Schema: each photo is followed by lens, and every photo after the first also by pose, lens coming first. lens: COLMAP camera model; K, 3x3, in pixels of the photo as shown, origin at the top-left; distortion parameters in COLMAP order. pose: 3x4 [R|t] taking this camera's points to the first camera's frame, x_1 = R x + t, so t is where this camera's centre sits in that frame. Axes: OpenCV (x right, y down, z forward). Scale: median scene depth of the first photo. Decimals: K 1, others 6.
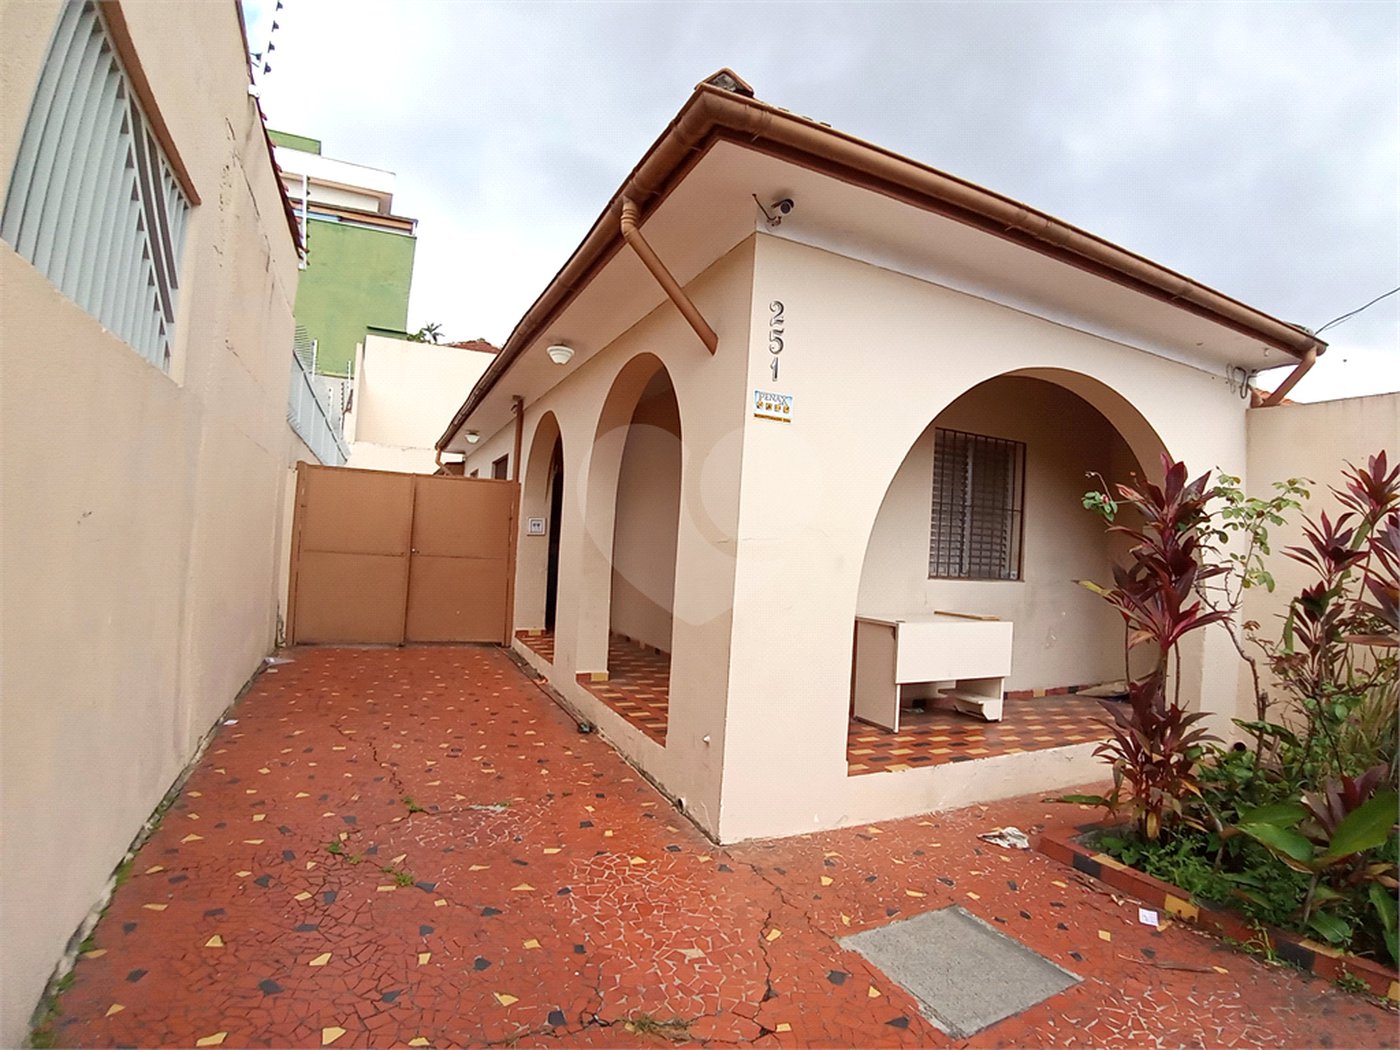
lens RADIAL K [[703.5, 0, 703.0], [0, 703.5, 521.1], [0, 0, 1]] dist [-0.091838, 0.000164]
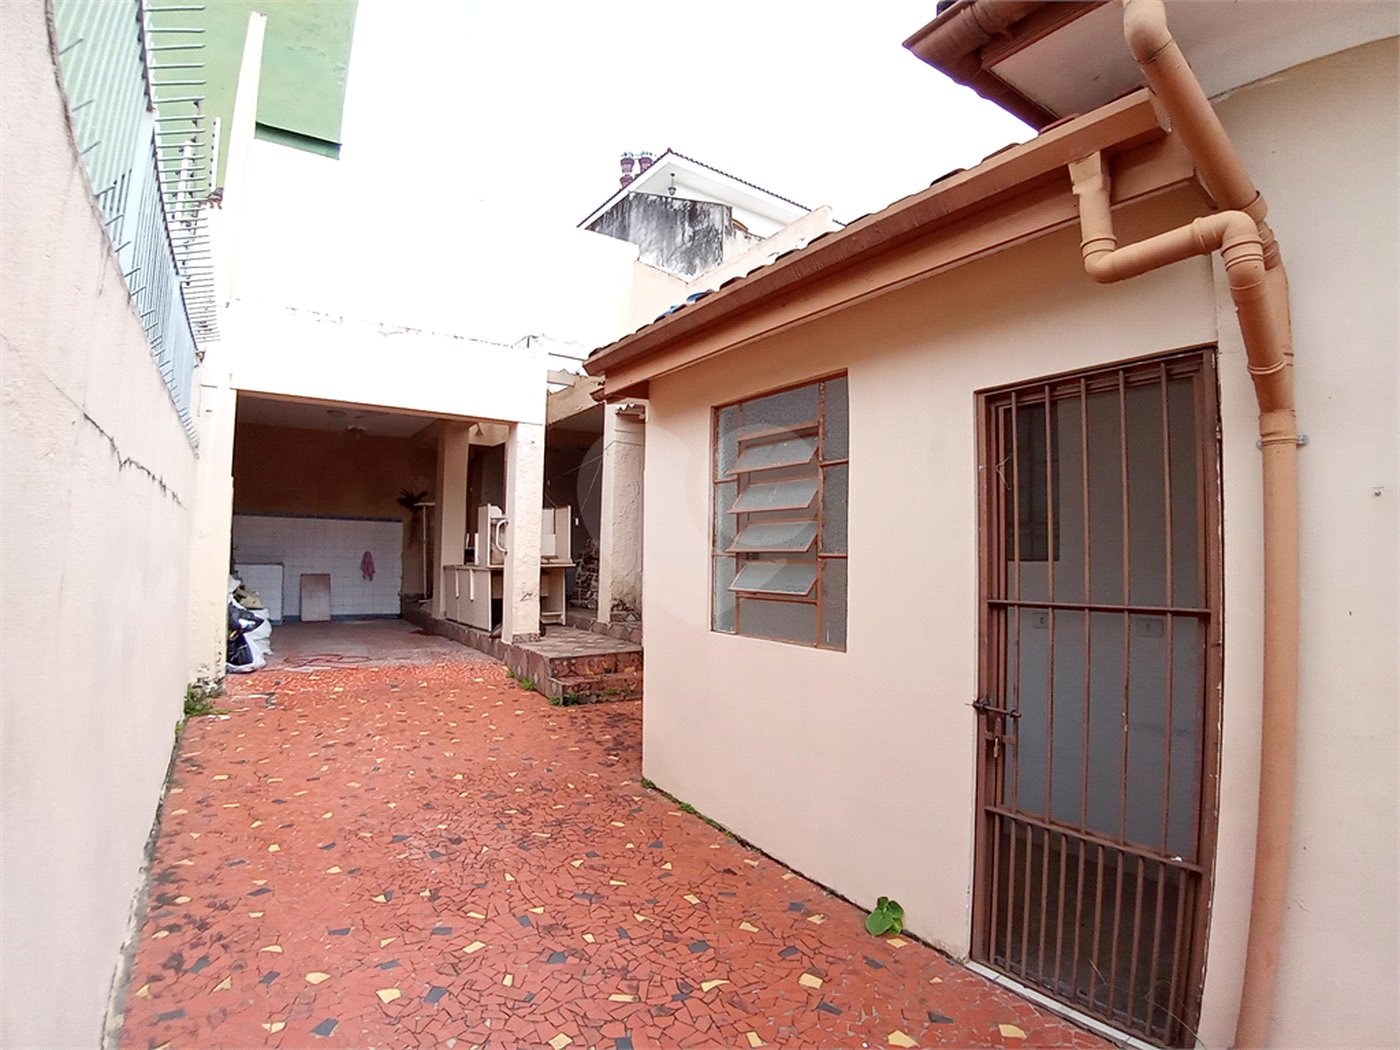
lens RADIAL K [[703.5, 0, 710.8], [0, 703.5, 527.3], [0, 0, 1]] dist [-0.091838, 0.000164]
pose [[0.985736, -0.033288, 0.164976, -0.271218], [0.033435, 0.999439, 0.001888, -0.005282], [-0.164947, 0.003655, 0.986296, 0.522325]]
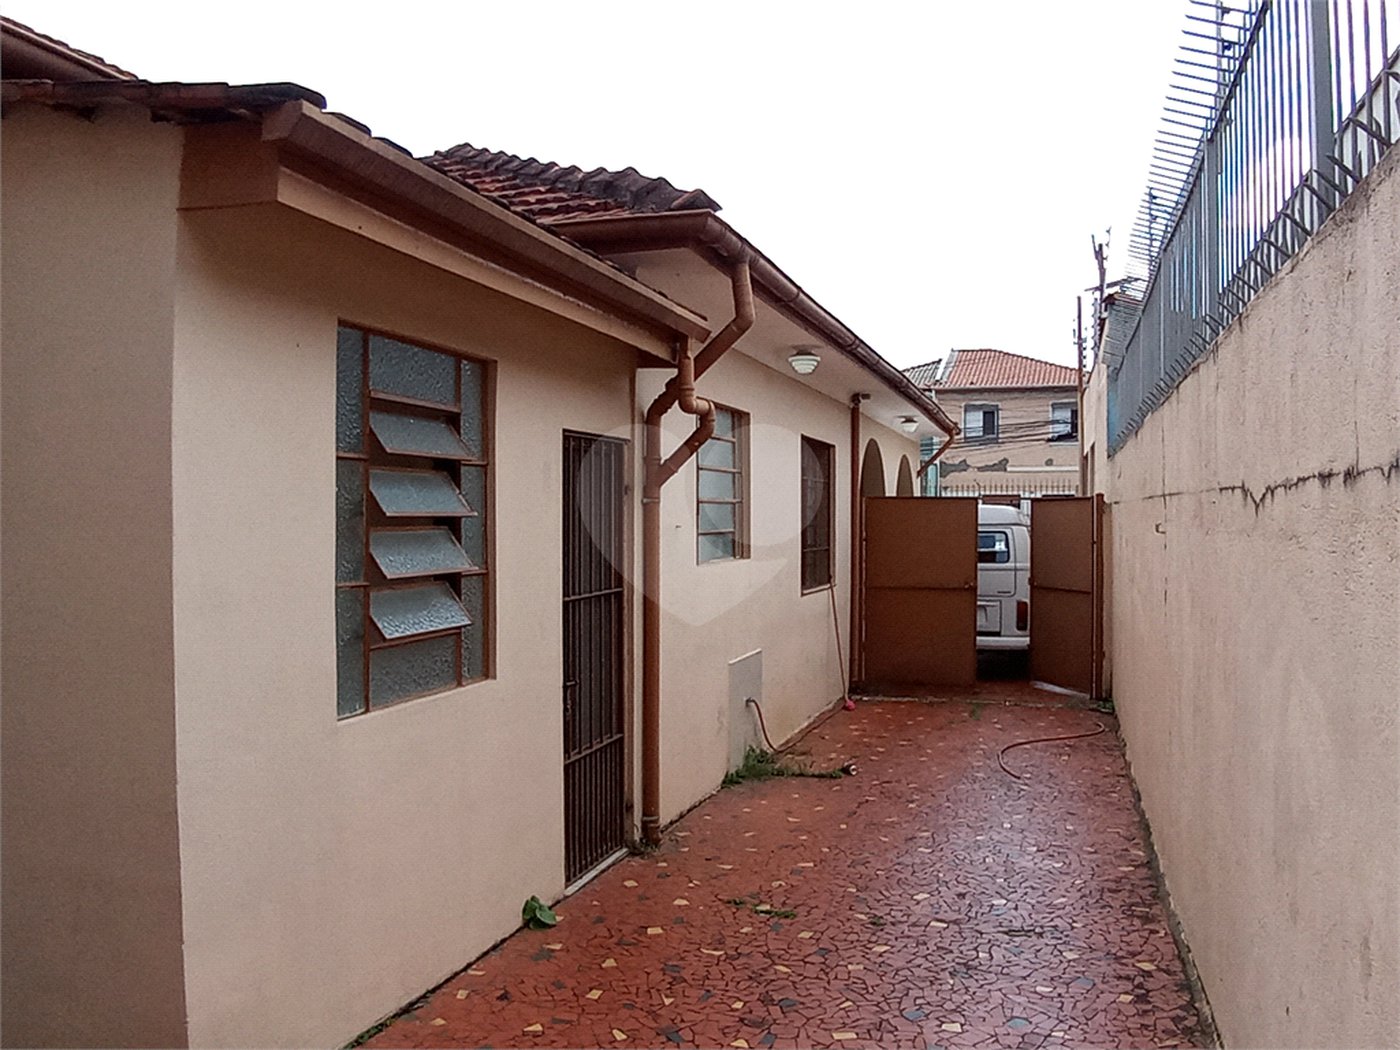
lens RADIAL K [[1122.1, 0, 707.7], [0, 1122.1, 515.1], [0, 0, 1]] dist [-0.094585, 0.004011]
pose [[-0.730531, -0.058985, 0.680327, -0.370009], [-0.071040, 0.997421, 0.010194, -0.012355], [-0.679174, -0.040883, -0.732837, 0.741642]]
